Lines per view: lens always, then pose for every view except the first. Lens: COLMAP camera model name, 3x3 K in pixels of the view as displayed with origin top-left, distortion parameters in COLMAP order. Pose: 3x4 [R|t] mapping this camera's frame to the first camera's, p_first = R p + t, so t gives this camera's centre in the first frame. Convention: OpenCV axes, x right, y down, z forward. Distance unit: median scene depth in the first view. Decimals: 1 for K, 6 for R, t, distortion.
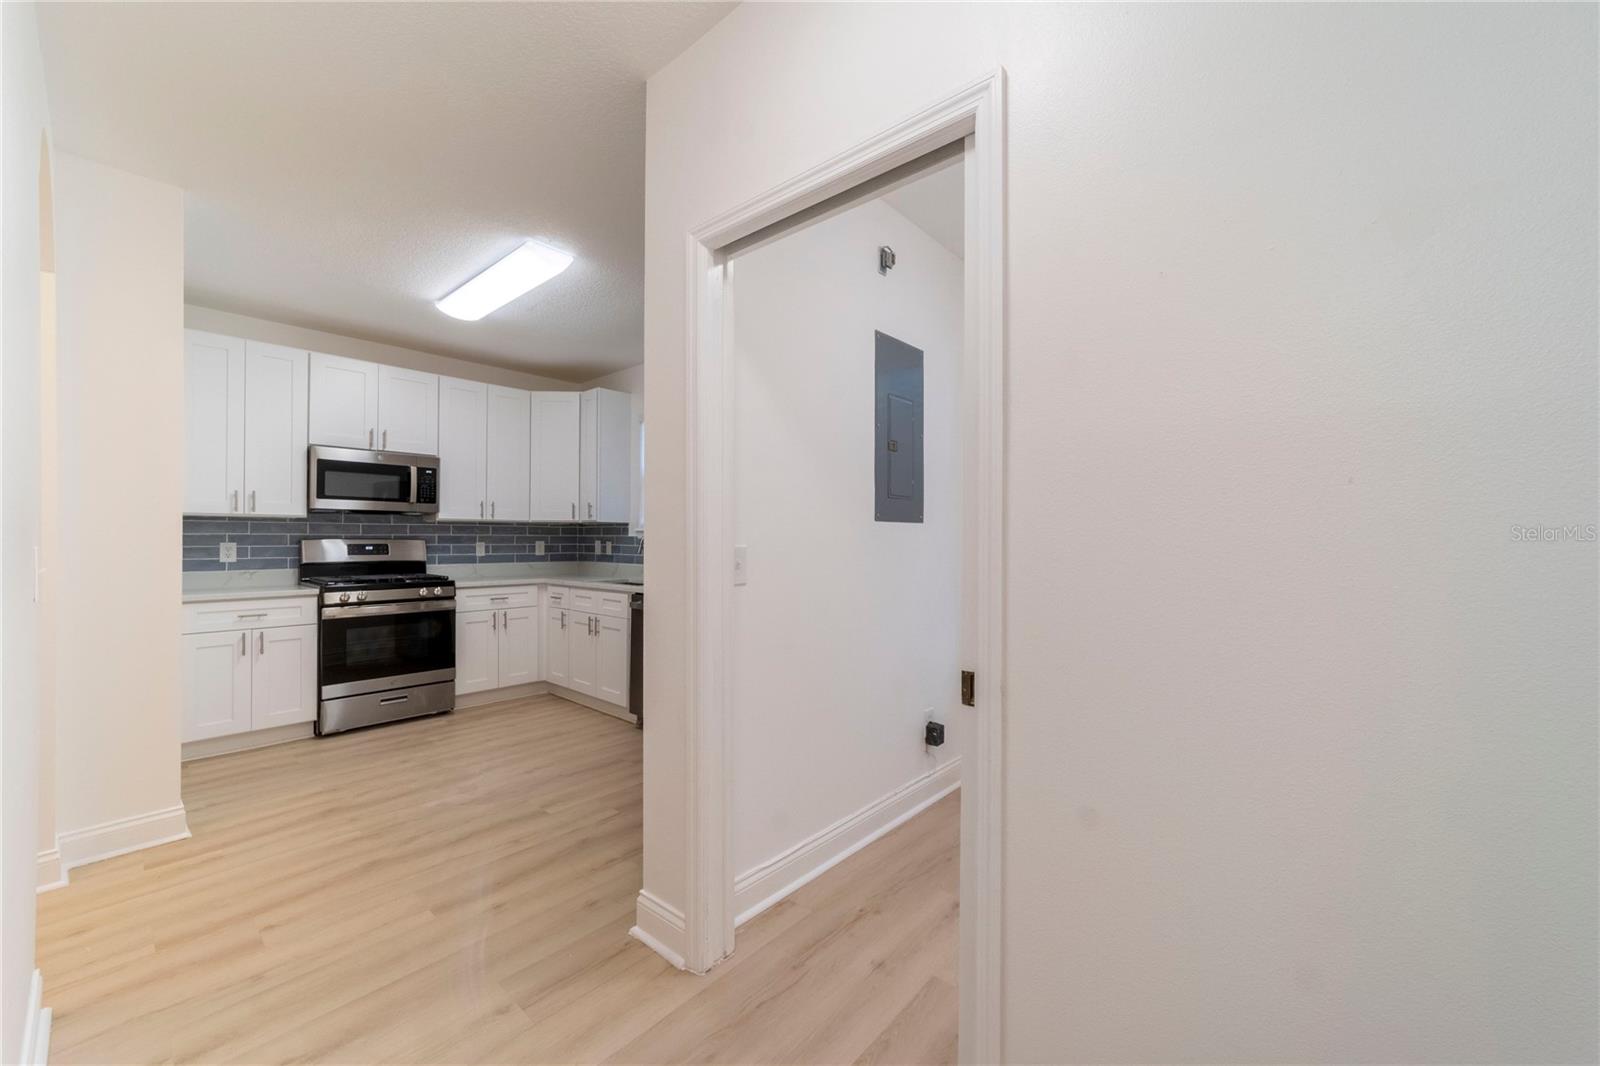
lens RADIAL K [[611.6, 0, 787.7], [0, 611.6, 536.4], [0, 0, 1]] dist [-0.006550, 0.004566]
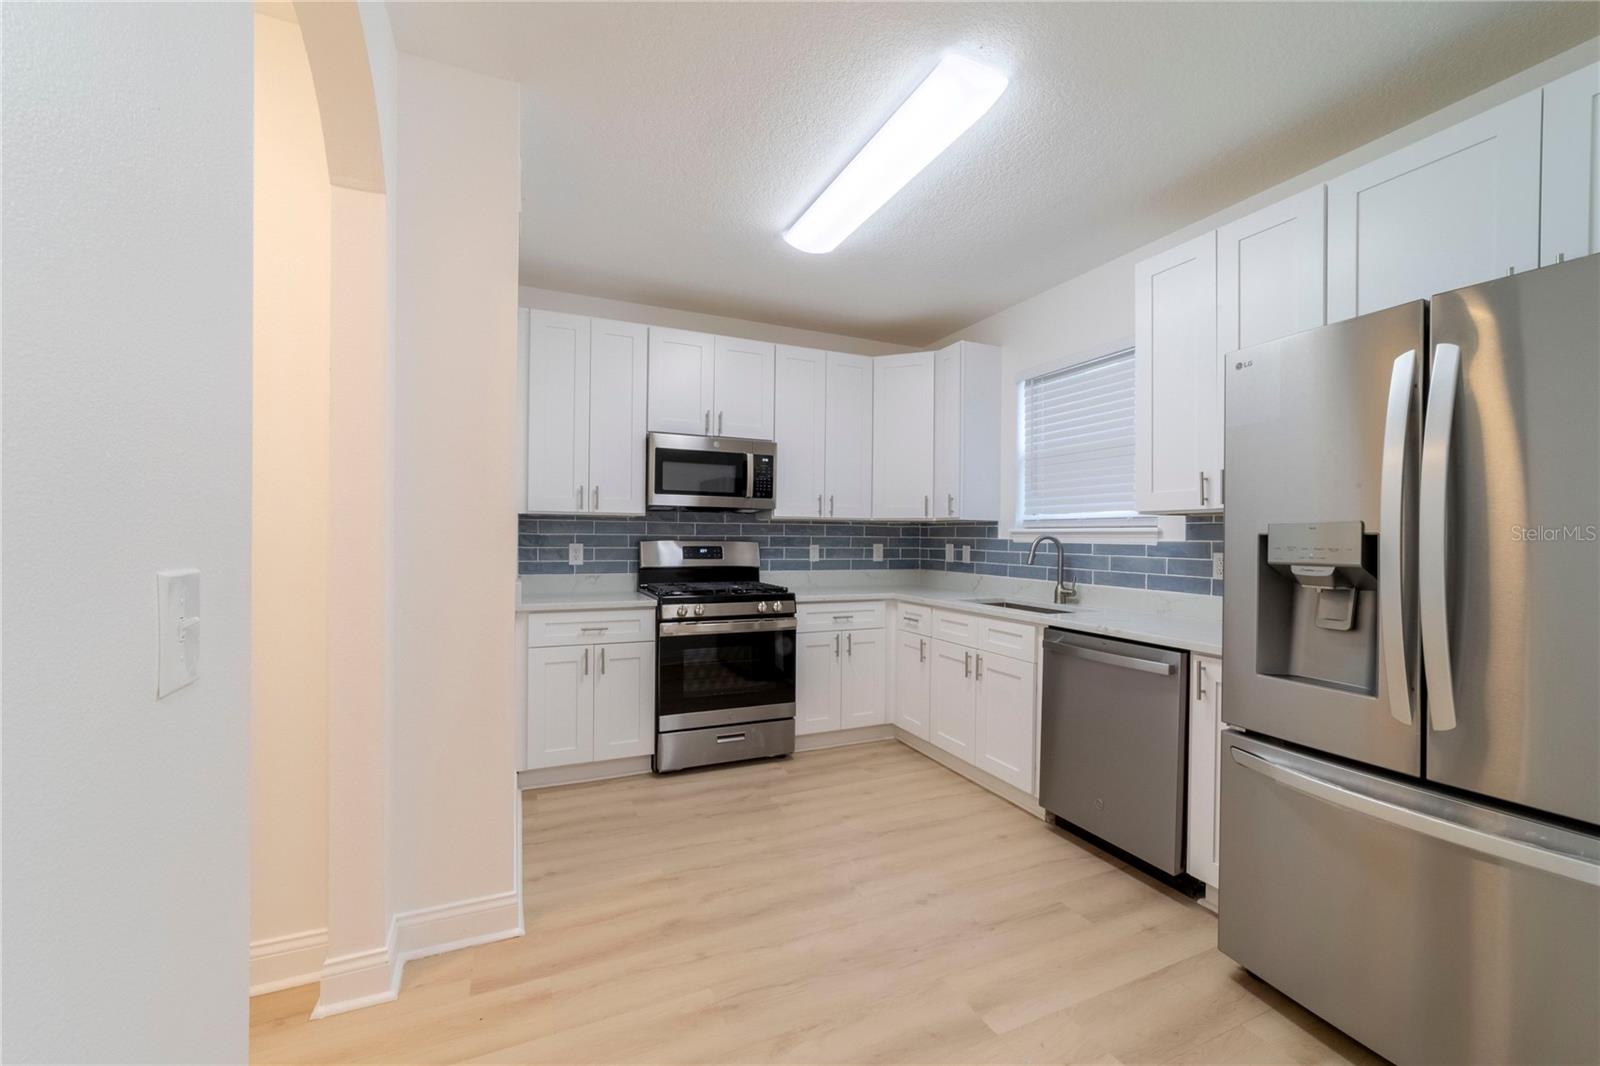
lens RADIAL K [[611.6, 0, 797.8], [0, 611.6, 538.8], [0, 0, 1]] dist [-0.006550, 0.004566]
pose [[0.913665, 0.007651, -0.406397, -0.224450], [-0.005271, 0.999962, 0.006975, -0.005221], [0.406435, -0.004230, 0.913670, 0.278738]]
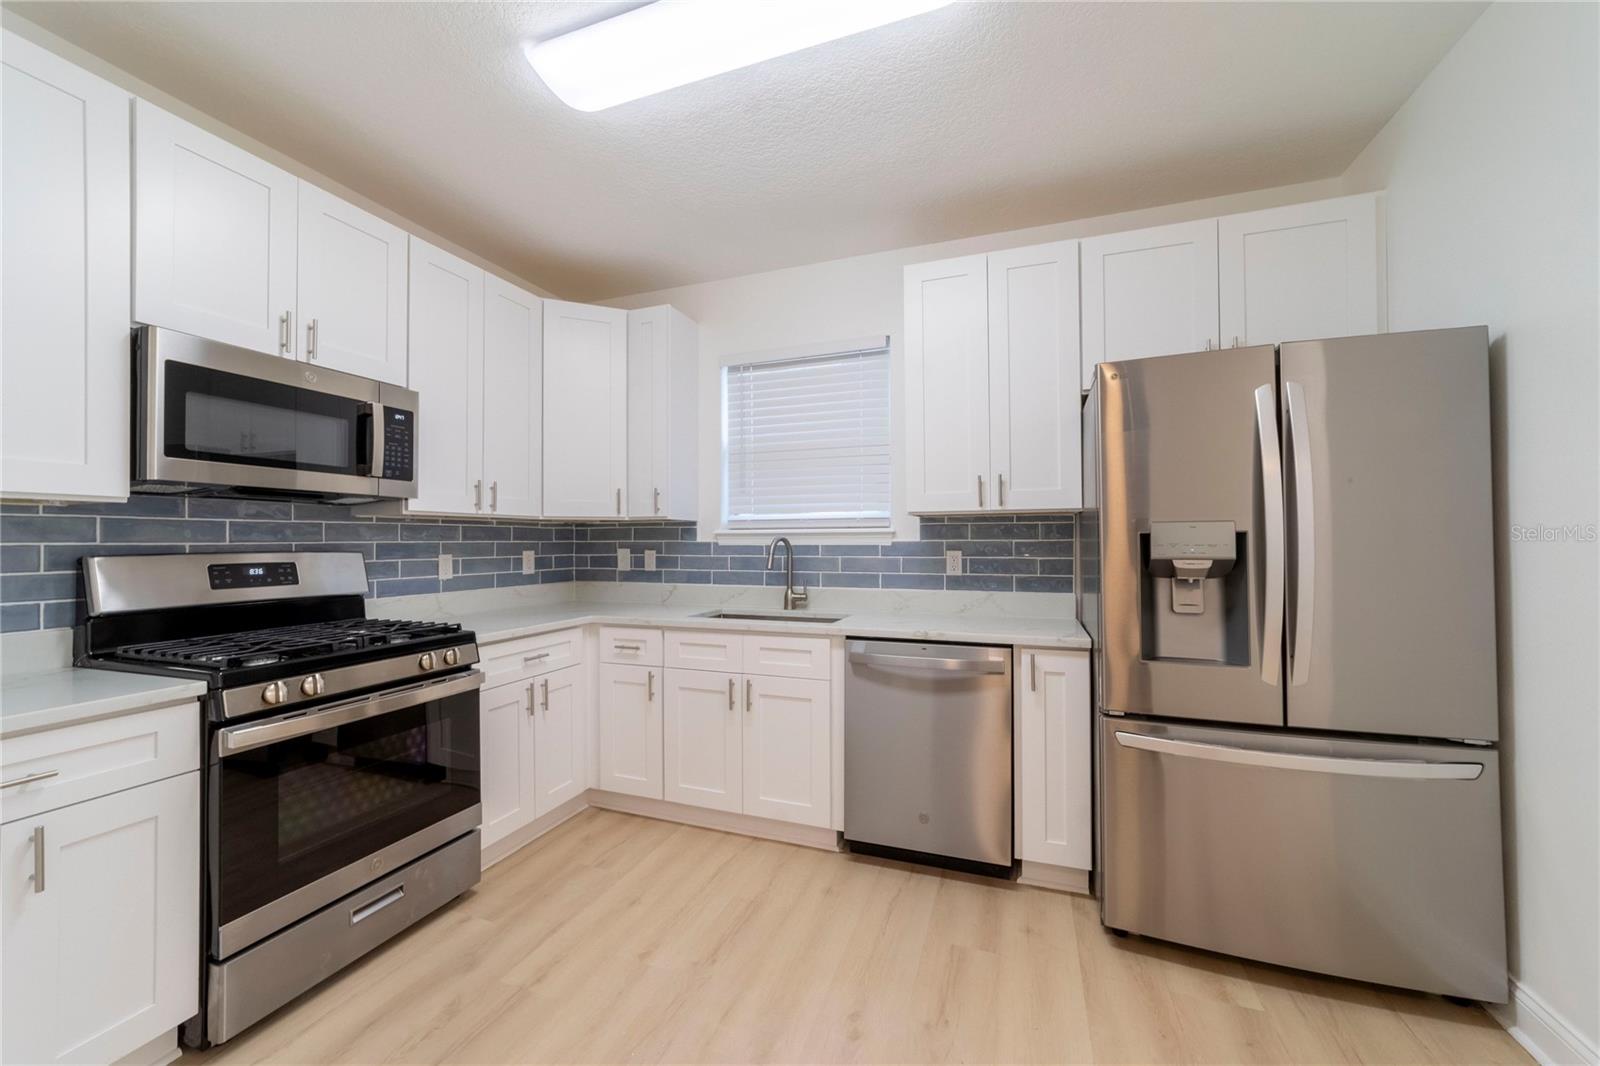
lens RADIAL K [[611.6, 0, 774.4], [0, 611.6, 537.9], [0, 0, 1]] dist [-0.006550, 0.004566]
pose [[0.934040, -0.005678, 0.357124, -0.513779], [0.005937, 0.999982, 0.000369, -0.004863], [-0.357119, 0.001776, 0.934057, 0.451938]]
